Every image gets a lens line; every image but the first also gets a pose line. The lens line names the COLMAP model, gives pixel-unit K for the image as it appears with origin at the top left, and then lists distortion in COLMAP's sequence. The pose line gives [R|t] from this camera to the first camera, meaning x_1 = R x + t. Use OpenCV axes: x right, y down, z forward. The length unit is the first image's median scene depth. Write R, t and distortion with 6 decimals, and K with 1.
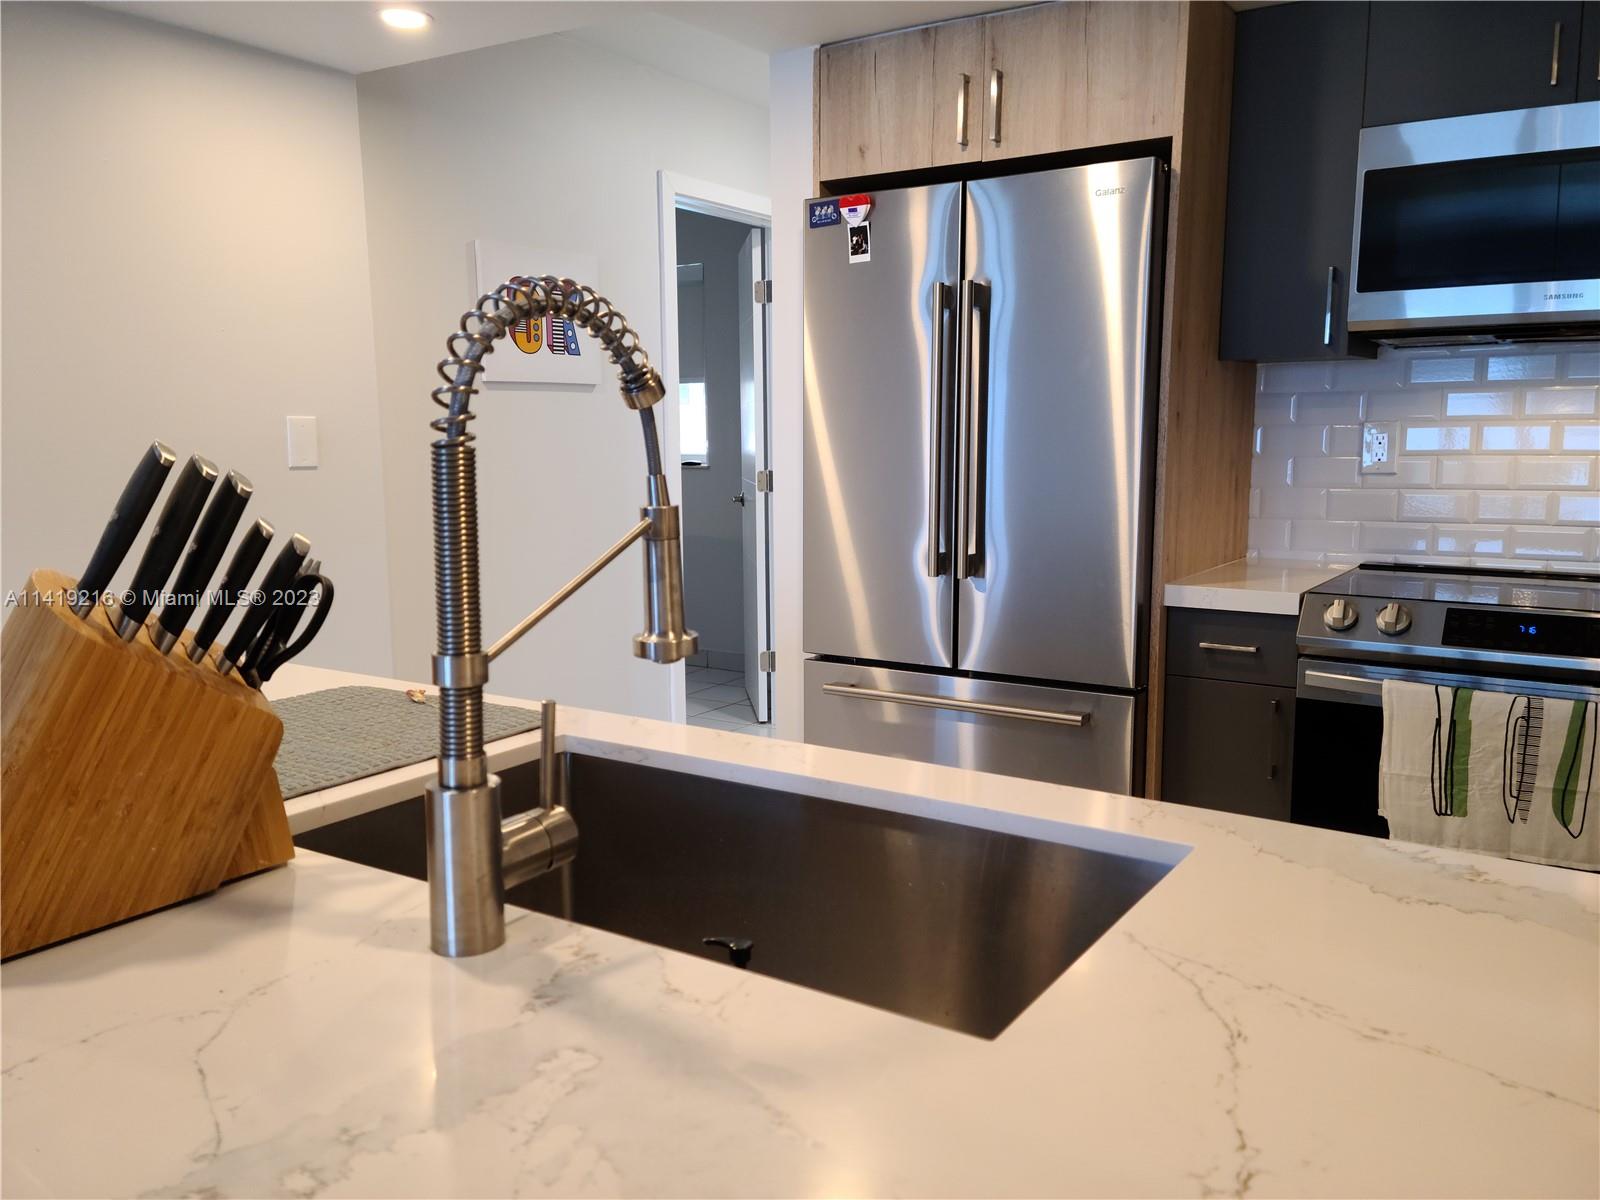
lens RADIAL K [[1265.0, 0, 794.2], [0, 1265.0, 603.1], [0, 0, 1]] dist [0.093548, -0.097646]
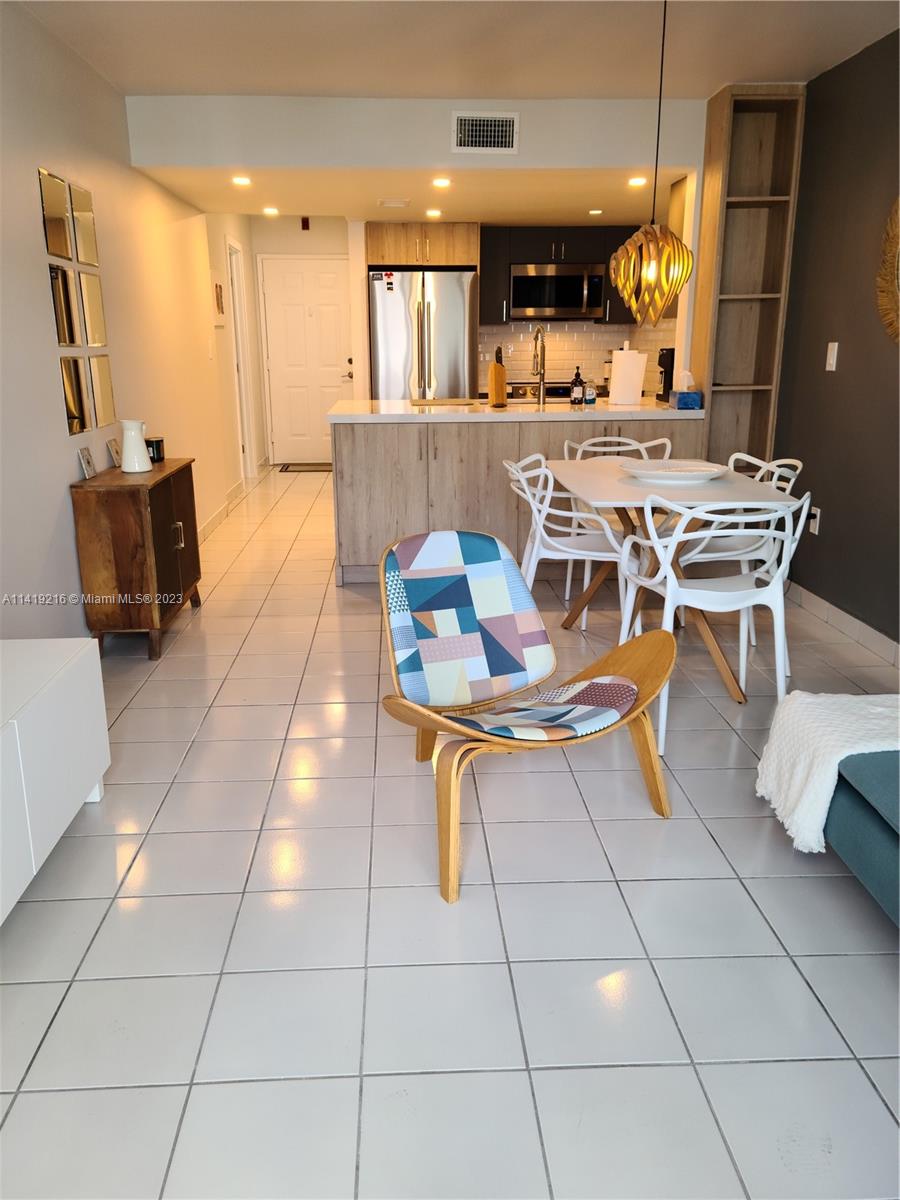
lens RADIAL K [[948.8, 0, 439.7], [0, 948.8, 611.4], [0, 0, 1]] dist [0.093548, -0.097646]
pose [[0.813510, -0.159855, 0.559149, -1.507432], [0.083015, 0.983554, 0.160408, 0.178031], [-0.575595, -0.084076, 0.813401, -1.303709]]
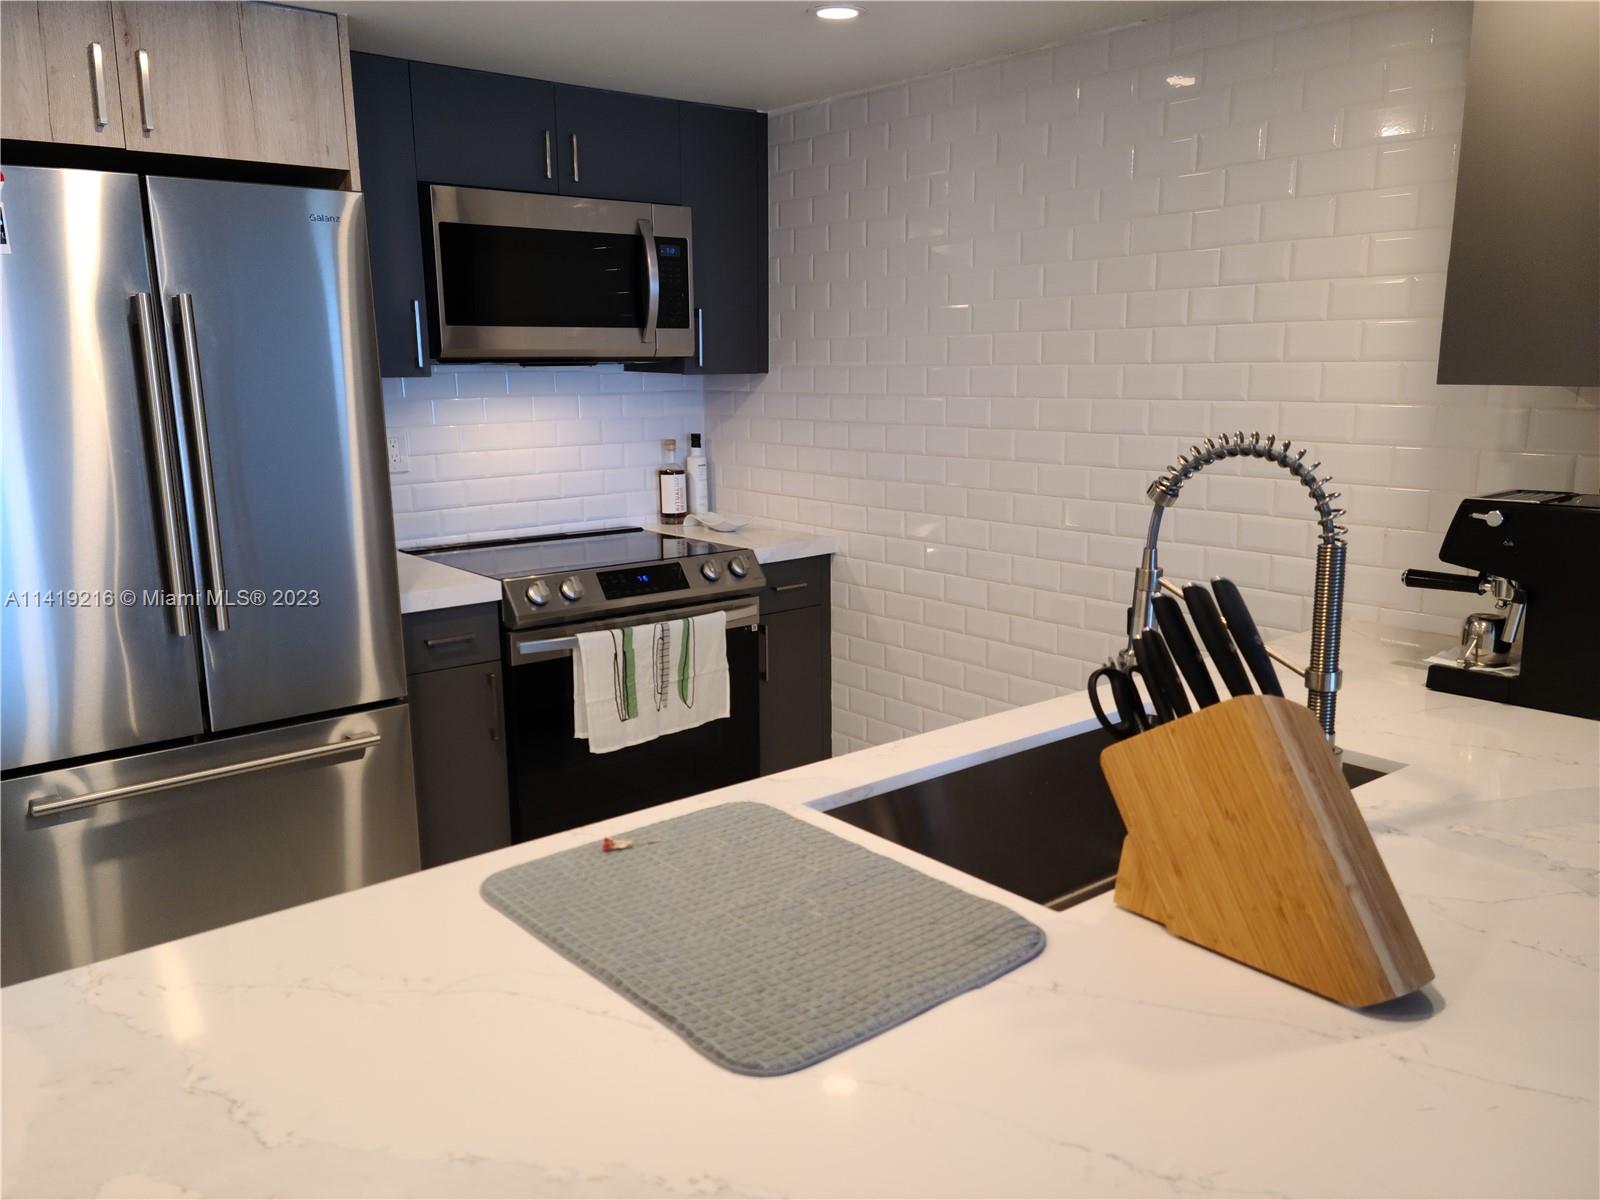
lens RADIAL K [[1265.0, 0, 798.2], [0, 1265.0, 614.0], [0, 0, 1]] dist [0.093548, -0.097646]
pose [[0.293592, -0.192126, 0.936425, -0.619959], [0.140601, 0.977620, 0.156496, -0.119942], [-0.945534, 0.085716, 0.314034, 0.347478]]
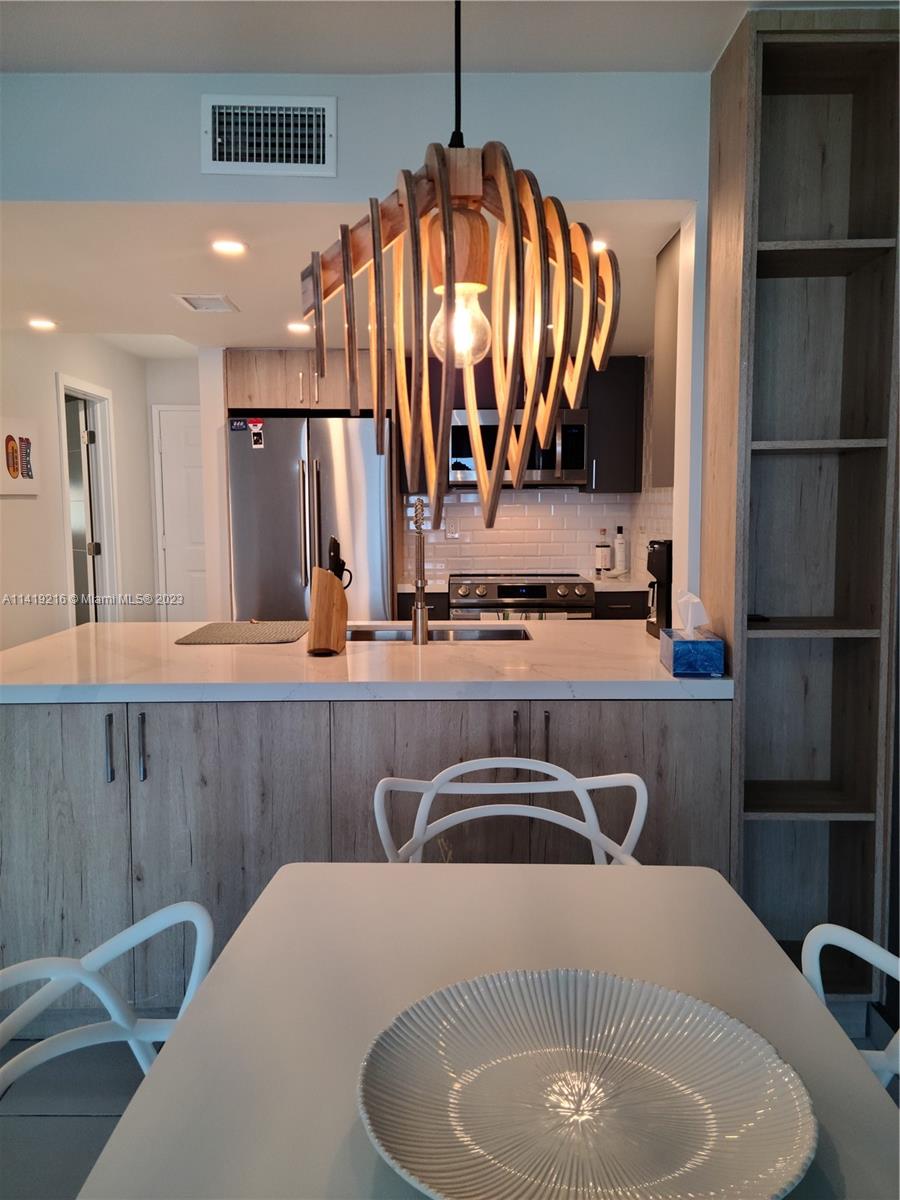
lens RADIAL K [[948.8, 0, 452.5], [0, 948.8, 593.6], [0, 0, 1]] dist [0.093548, -0.097646]
pose [[0.838955, -0.052881, 0.541626, -0.631919], [0.077635, 0.996718, -0.022940, 0.056009], [-0.538635, 0.061295, 0.840307, -0.622533]]
